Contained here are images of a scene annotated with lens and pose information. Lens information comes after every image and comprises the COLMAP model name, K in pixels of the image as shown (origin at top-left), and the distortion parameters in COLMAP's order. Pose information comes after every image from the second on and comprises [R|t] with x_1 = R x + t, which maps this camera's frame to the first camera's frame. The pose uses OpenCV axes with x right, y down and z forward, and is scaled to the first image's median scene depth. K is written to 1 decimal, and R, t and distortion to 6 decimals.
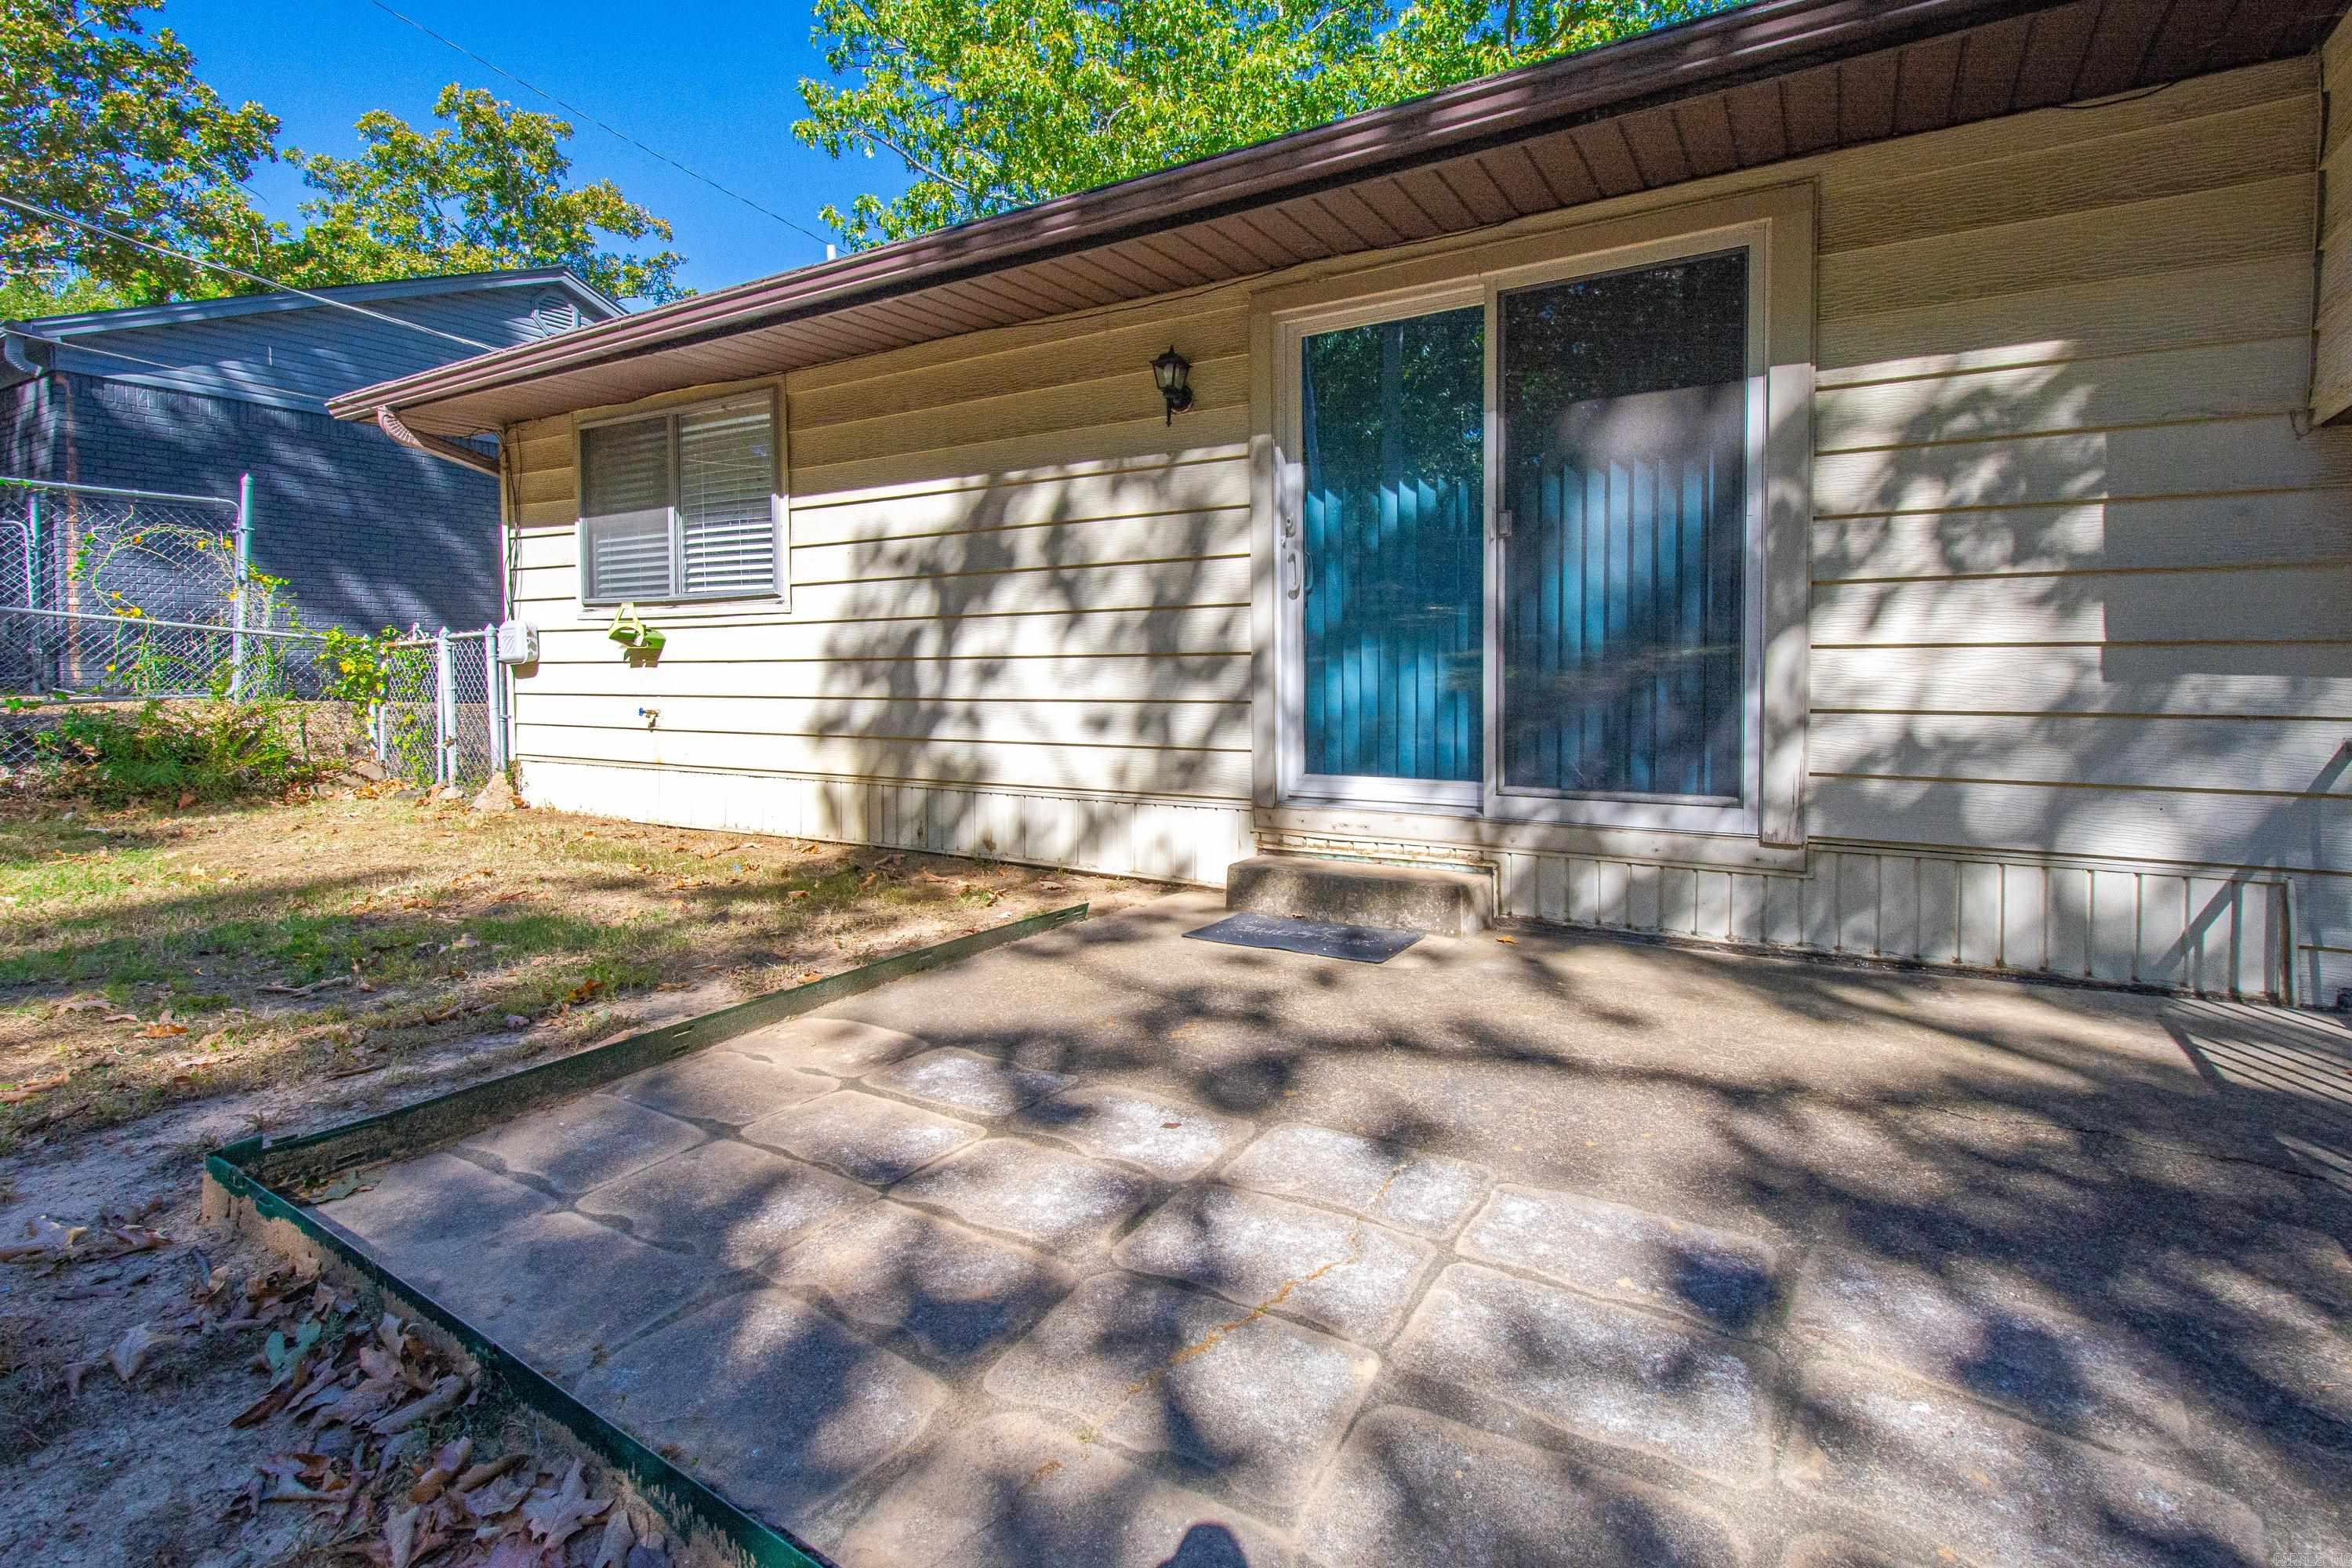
lens RADIAL K [[997.0, 0, 1232.7], [0, 997.0, 706.7], [0, 0, 1]] dist [0.016476, -0.003230]
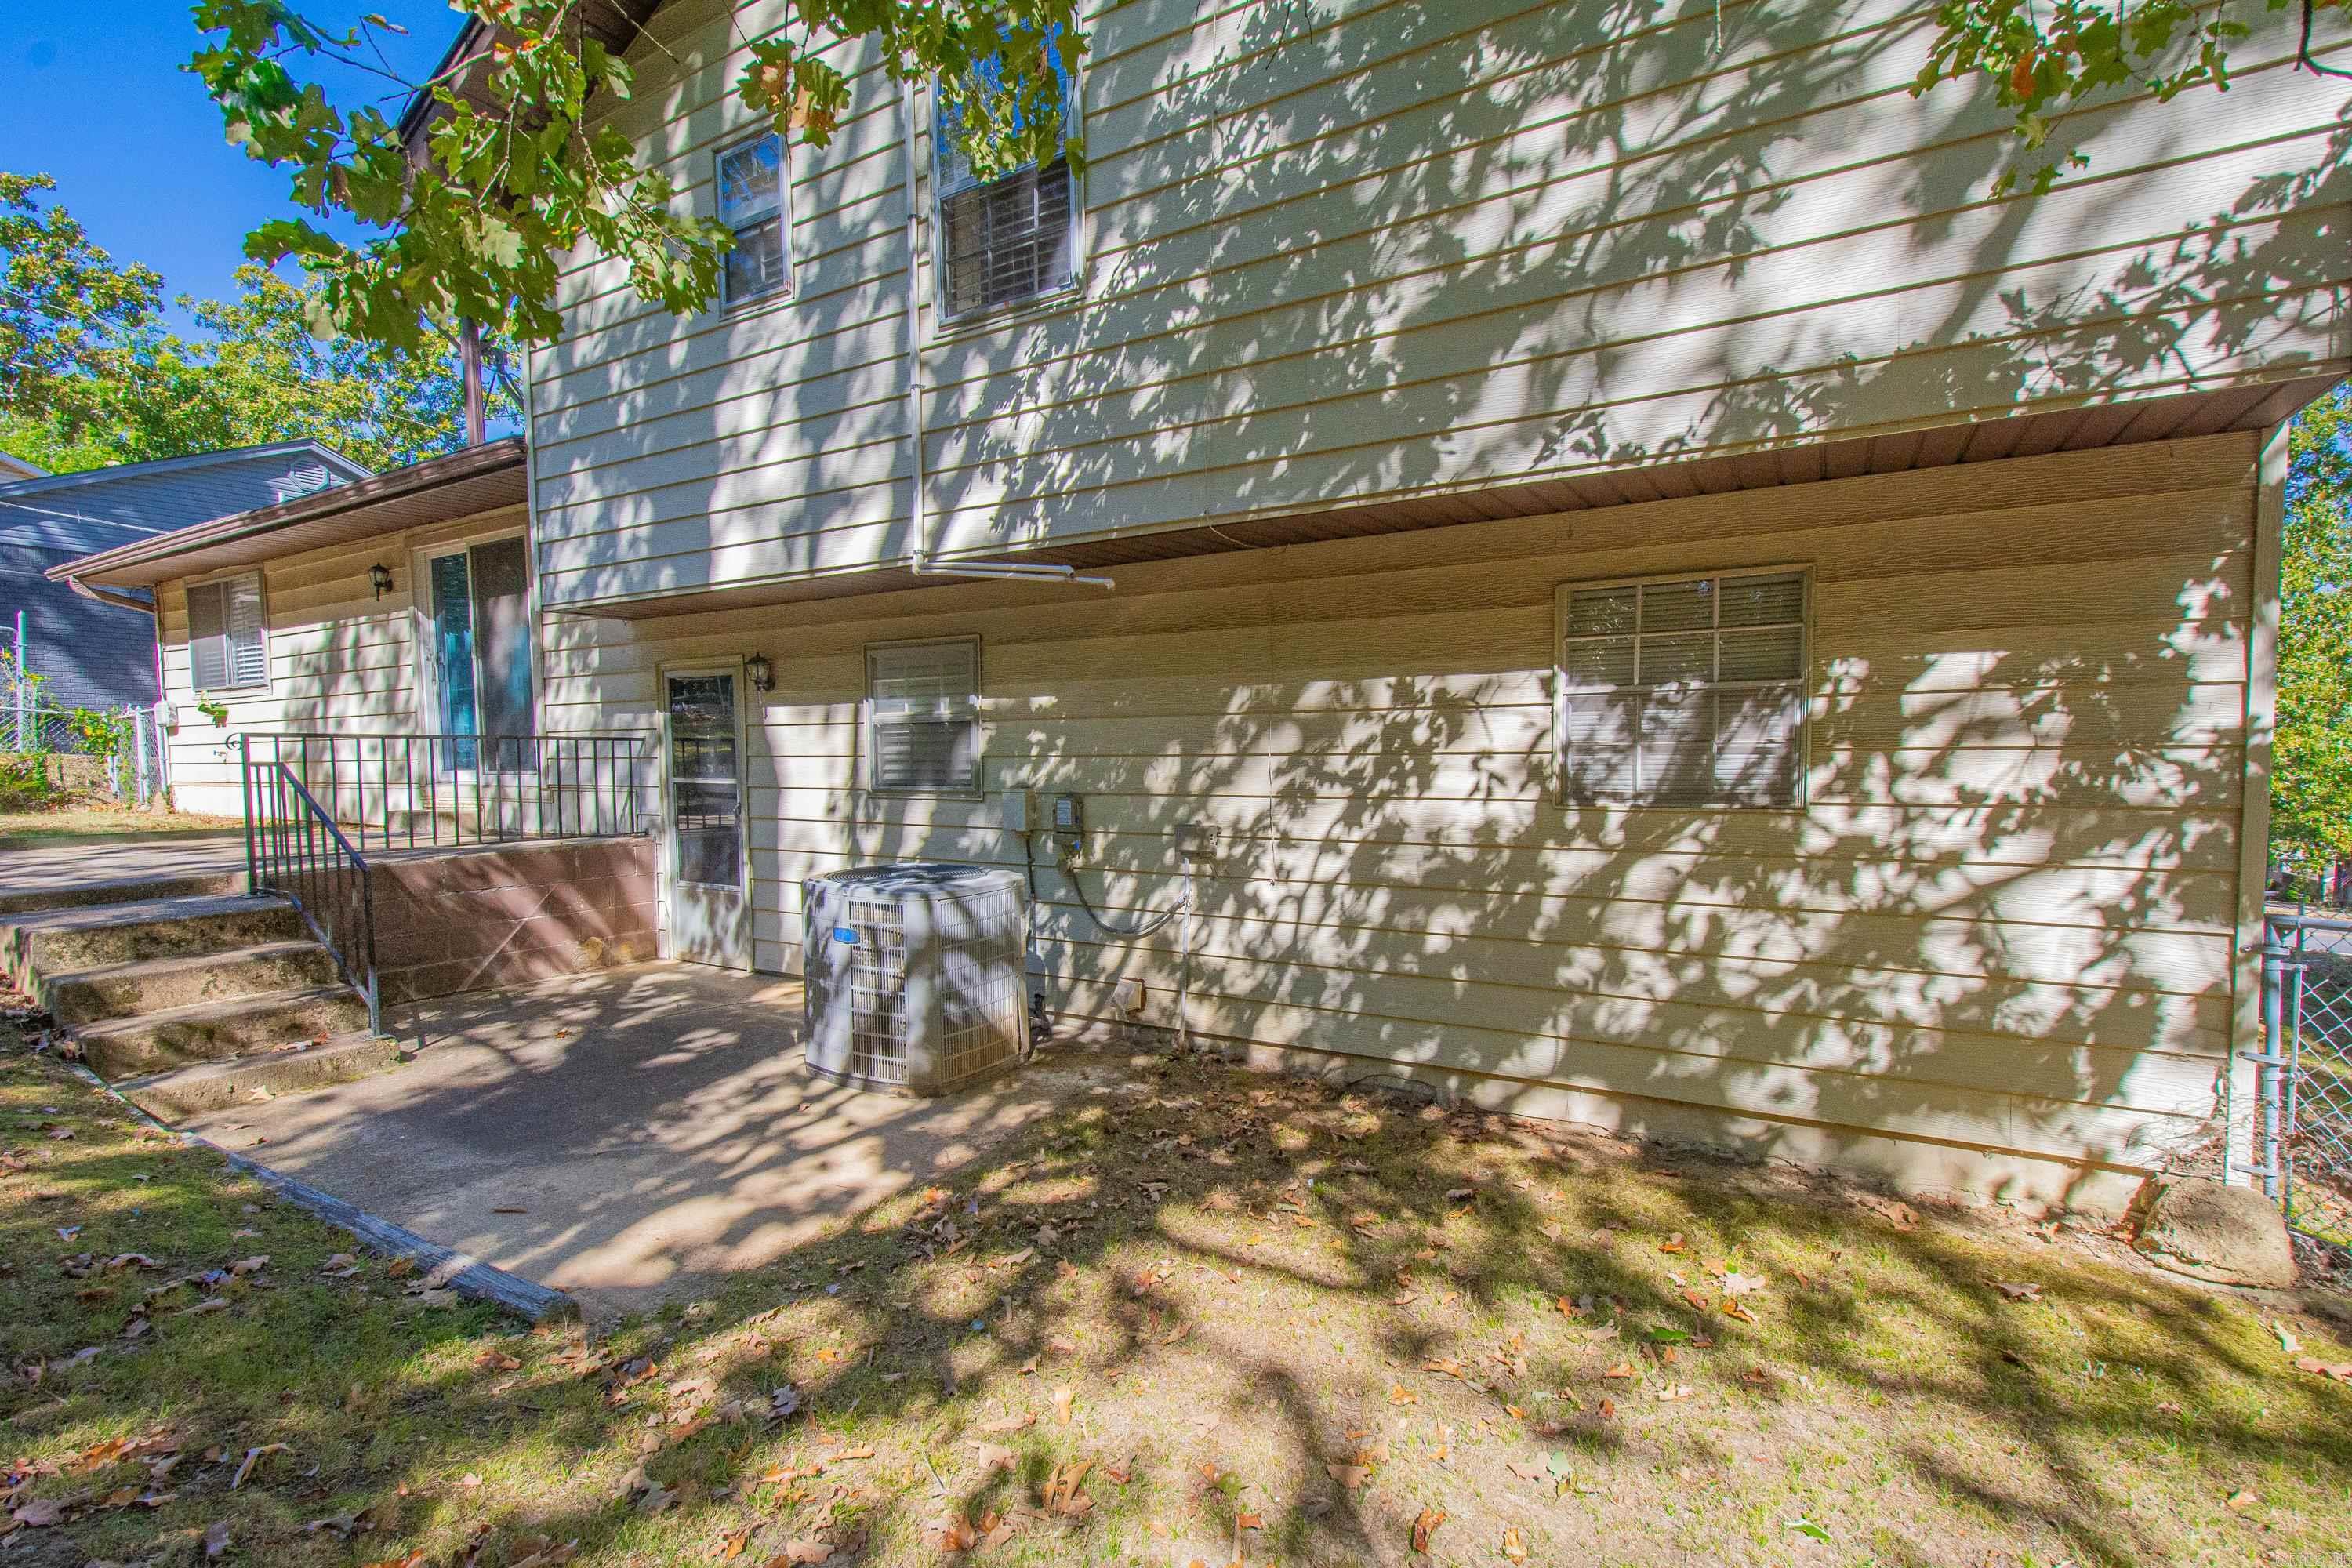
lens RADIAL K [[1008.5, 0, 1180.7], [0, 1008.5, 824.1], [0, 0, 1]] dist [0.010727, -0.000453]
pose [[0.999748, -0.002147, -0.022353, 1.450236], [0.002778, 0.999598, 0.028215, 0.108829], [0.022284, -0.028270, 0.999352, -0.943935]]
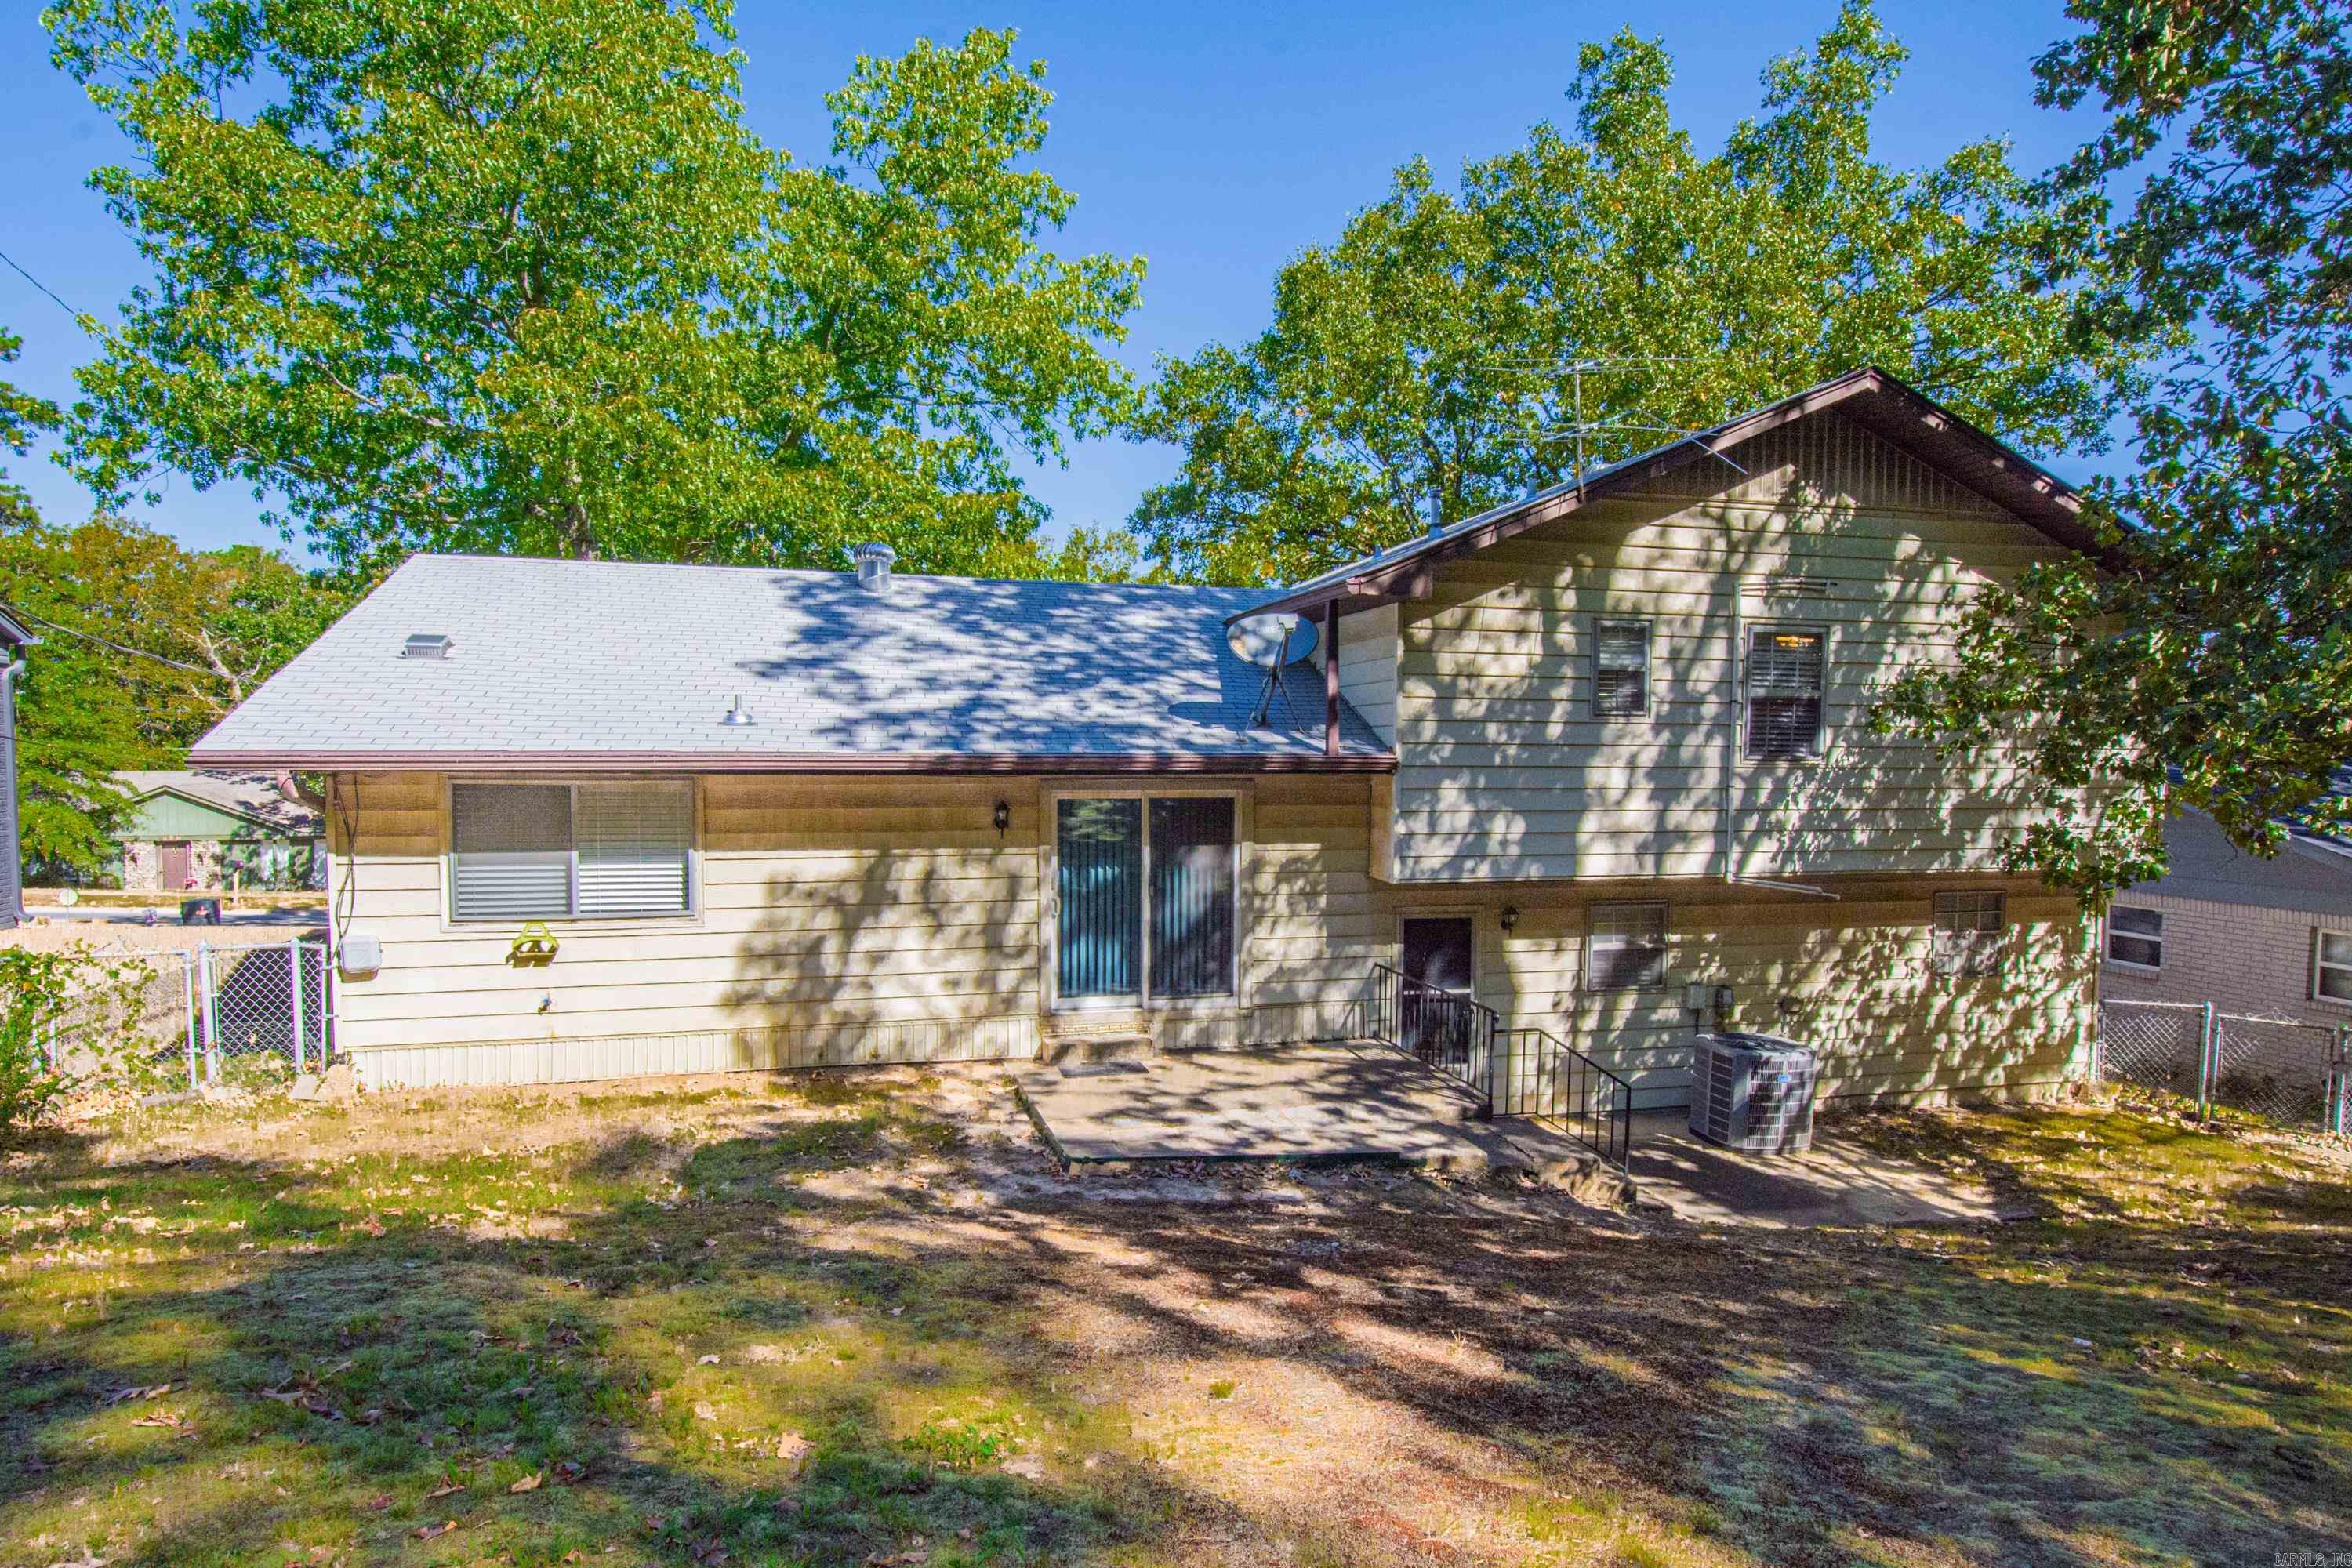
lens RADIAL K [[1294.5, 0, 1018.1], [0, 1294.5, 821.9], [0, 0, 1]] dist [0.005711, 0.000923]
pose [[0.767973, -0.039399, 0.639269, -1.552501], [0.021341, 0.999126, 0.035940, -0.365565], [-0.640127, -0.013959, 0.768143, -0.951249]]
